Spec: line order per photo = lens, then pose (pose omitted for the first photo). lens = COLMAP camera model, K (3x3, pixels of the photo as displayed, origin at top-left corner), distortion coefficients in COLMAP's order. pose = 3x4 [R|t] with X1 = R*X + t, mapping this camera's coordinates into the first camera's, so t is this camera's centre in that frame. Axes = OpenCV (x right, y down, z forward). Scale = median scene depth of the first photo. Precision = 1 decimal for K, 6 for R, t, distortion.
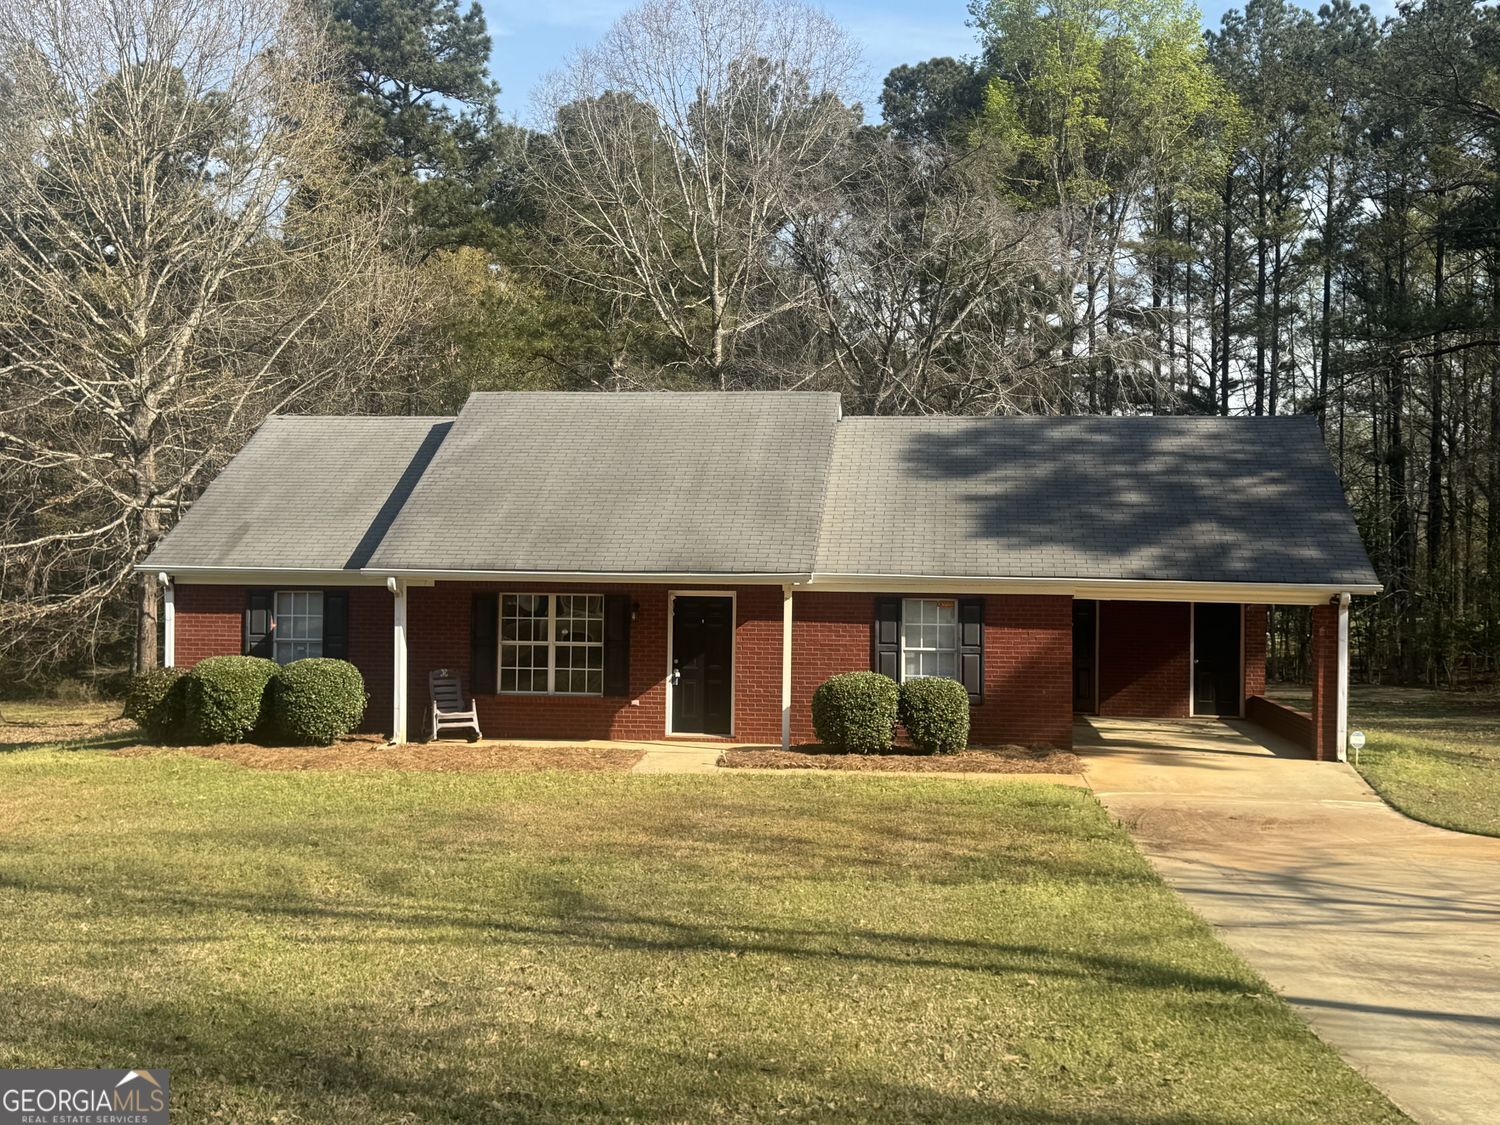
lens RADIAL K [[1673.8, 0, 750.0], [0, 1673.8, 562.5], [0, 0, 1]] dist [0.117320, -0.014226]
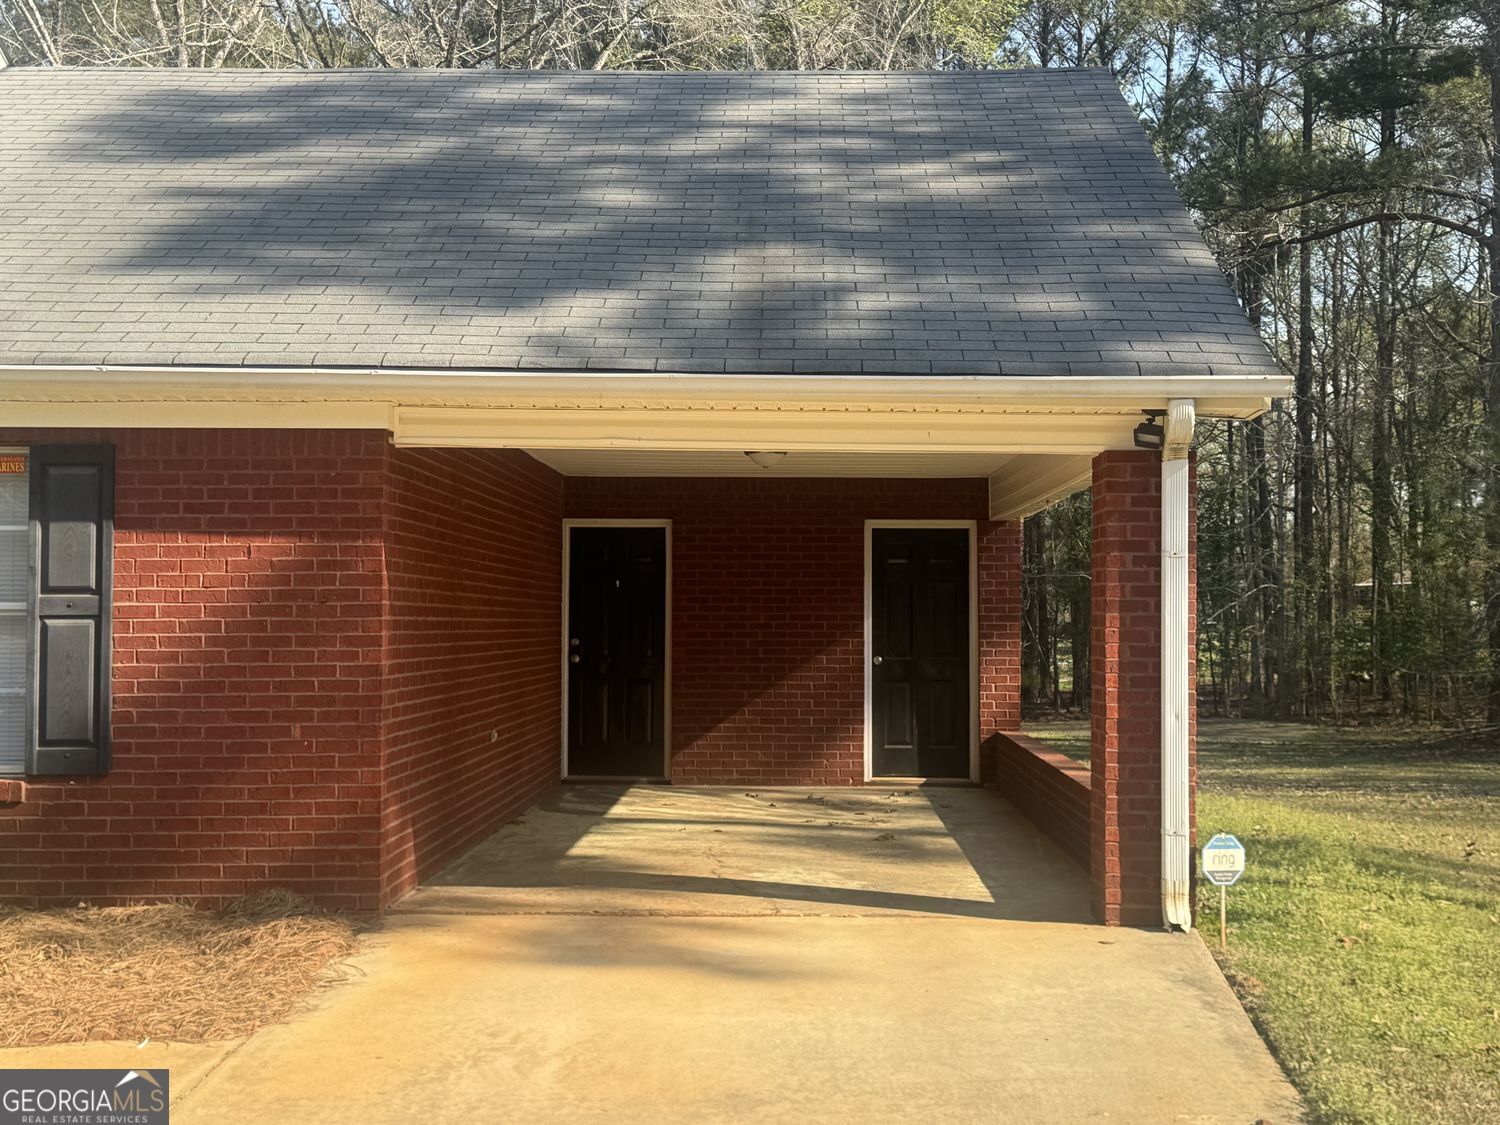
lens RADIAL K [[1839.7, 0, 742.6], [0, 1839.7, 549.5], [0, 0, 1]] dist [0.165358, -0.273961]
pose [[0.995052, -0.005817, 0.099183, 0.222195], [0.008516, 0.999604, -0.026807, 0.051828], [-0.098988, 0.027519, 0.994708, 0.628333]]
